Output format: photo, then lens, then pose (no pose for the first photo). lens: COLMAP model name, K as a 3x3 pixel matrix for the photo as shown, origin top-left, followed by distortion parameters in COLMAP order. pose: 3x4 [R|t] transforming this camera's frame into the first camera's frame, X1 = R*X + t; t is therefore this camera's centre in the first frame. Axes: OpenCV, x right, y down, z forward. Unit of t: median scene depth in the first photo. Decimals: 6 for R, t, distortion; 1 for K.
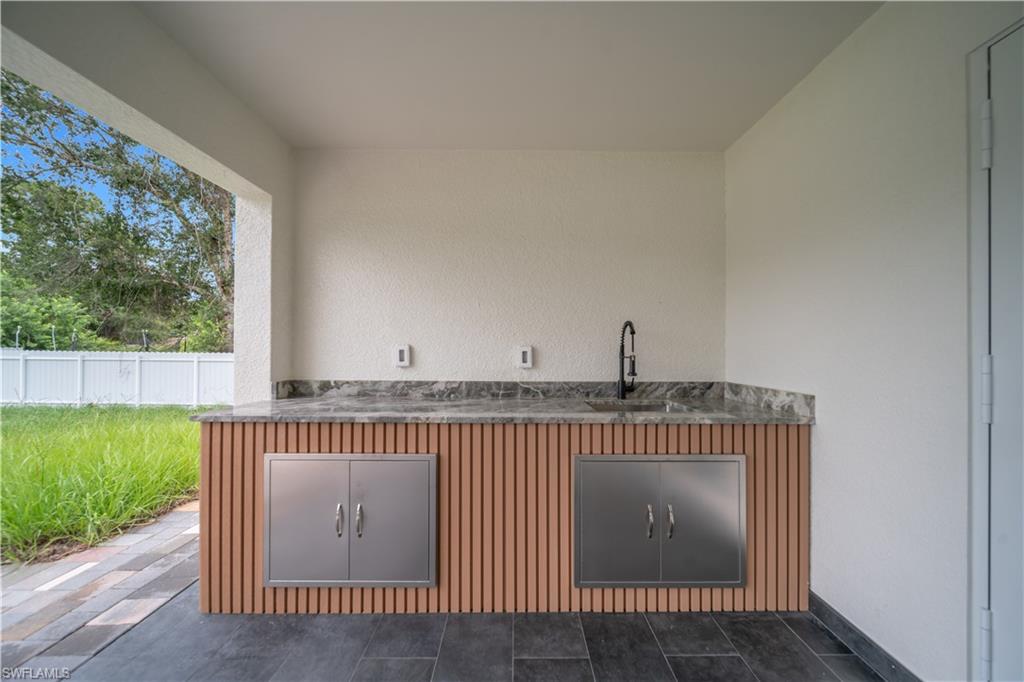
lens RADIAL K [[353.0, 0, 507.3], [0, 353.0, 348.5], [0, 0, 1]] dist [-0.001796, -0.000658]
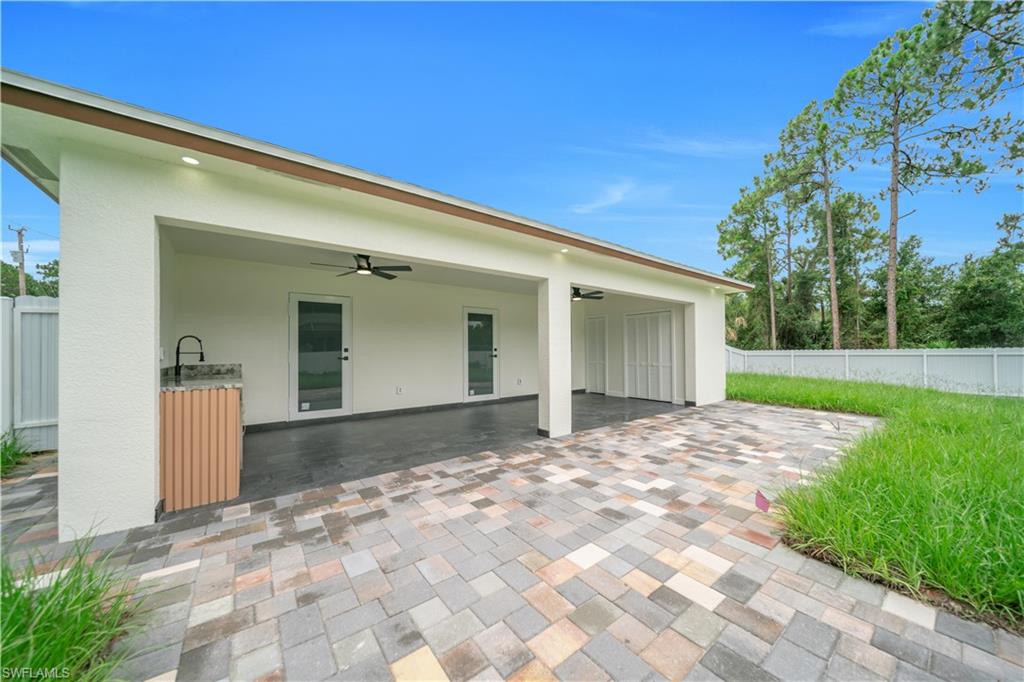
lens RADIAL K [[353.0, 0, 515.4], [0, 353.0, 344.5], [0, 0, 1]] dist [-0.001796, -0.000658]
pose [[-0.615690, 0.014847, 0.787848, -2.253586], [0.001722, 0.999845, -0.017496, 0.011895], [-0.787986, -0.009416, -0.615621, 0.715601]]
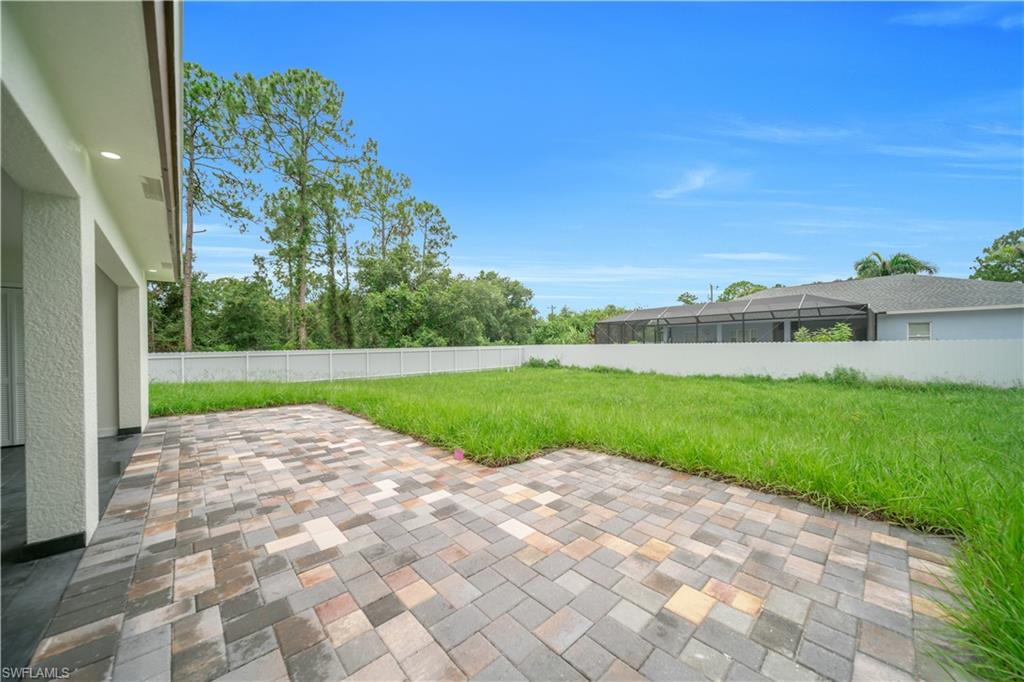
lens RADIAL K [[353.0, 0, 515.1], [0, 353.0, 342.4], [0, 0, 1]] dist [-0.001796, -0.000658]
pose [[-0.724451, -0.002930, -0.689320, -0.908179], [0.012307, 0.999777, -0.017184, 0.005459], [0.689216, -0.020932, -0.724253, 0.772035]]
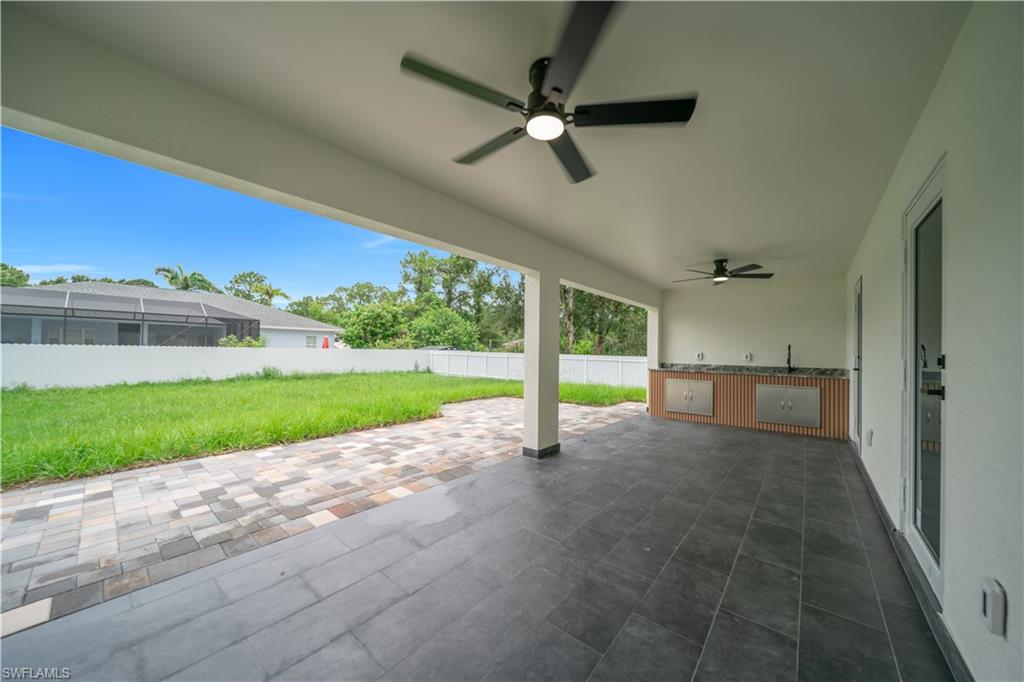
lens RADIAL K [[353.0, 0, 513.5], [0, 353.0, 347.1], [0, 0, 1]] dist [-0.001796, -0.000658]
pose [[0.770970, -0.001850, -0.636869, 0.411674], [-0.006340, 0.999924, -0.010579, -0.014453], [0.636840, 0.012194, 0.770900, -2.383788]]
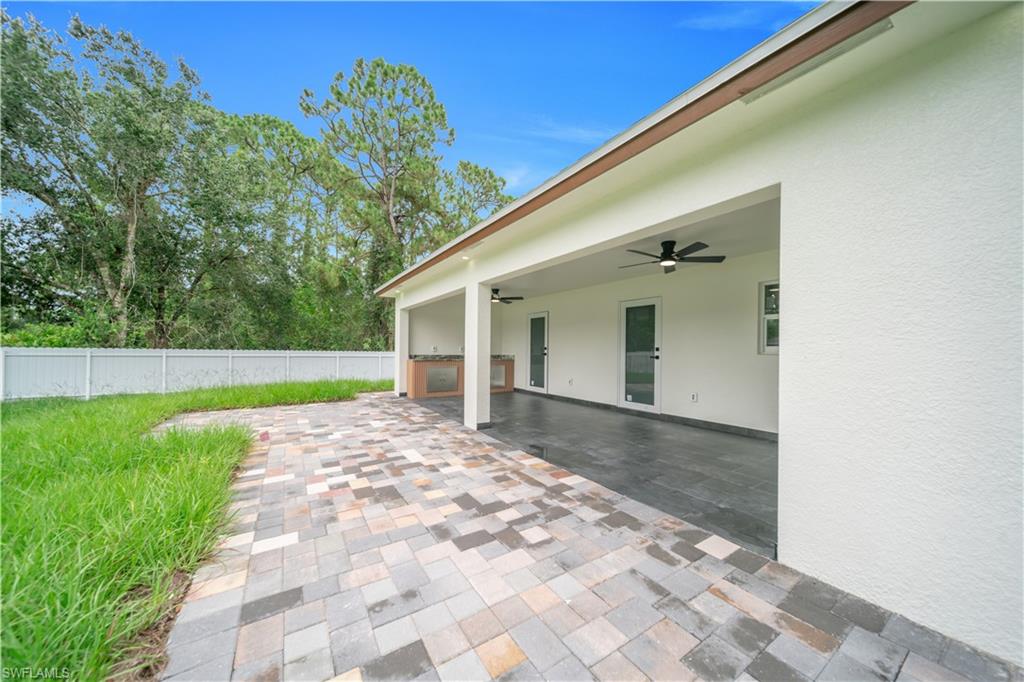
lens RADIAL K [[353.0, 0, 514.4], [0, 353.0, 344.9], [0, 0, 1]] dist [-0.001796, -0.000658]
pose [[0.835933, 0.009948, 0.548741, -1.767596], [-0.007985, 0.999950, -0.005963, -0.007030], [-0.548773, 0.000603, 0.835971, -2.955935]]
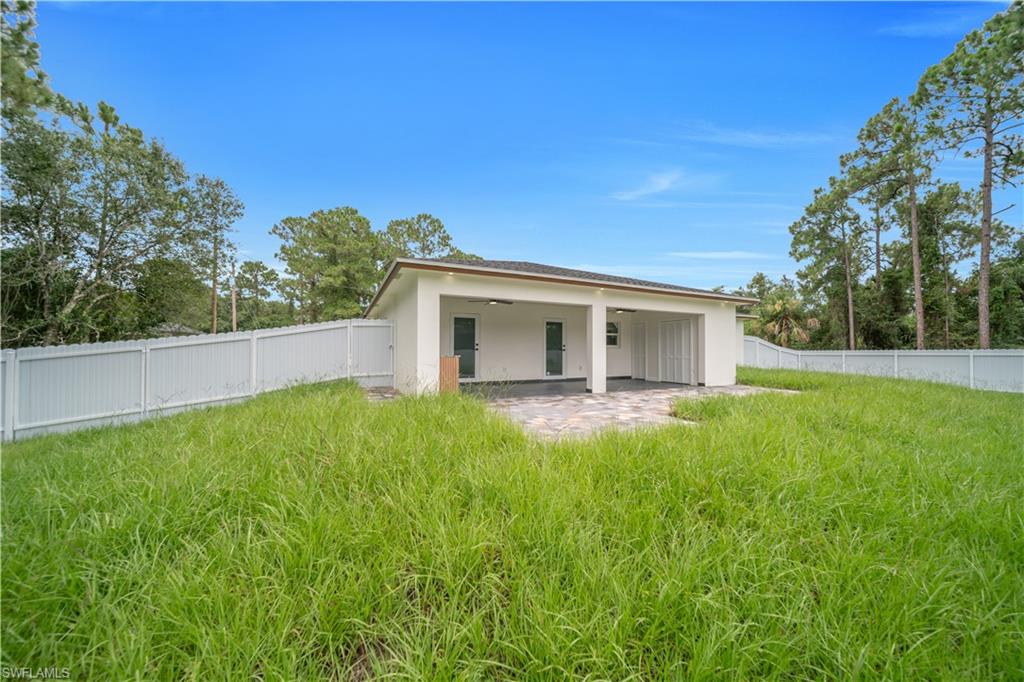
lens RADIAL K [[353.0, 0, 515.4], [0, 353.0, 343.2], [0, 0, 1]] dist [-0.001796, -0.000658]
pose [[-0.442497, 0.016123, 0.896625, -3.767695], [-0.008692, 0.999714, -0.022266, 0.084874], [-0.896728, -0.017647, -0.442231, 1.692028]]
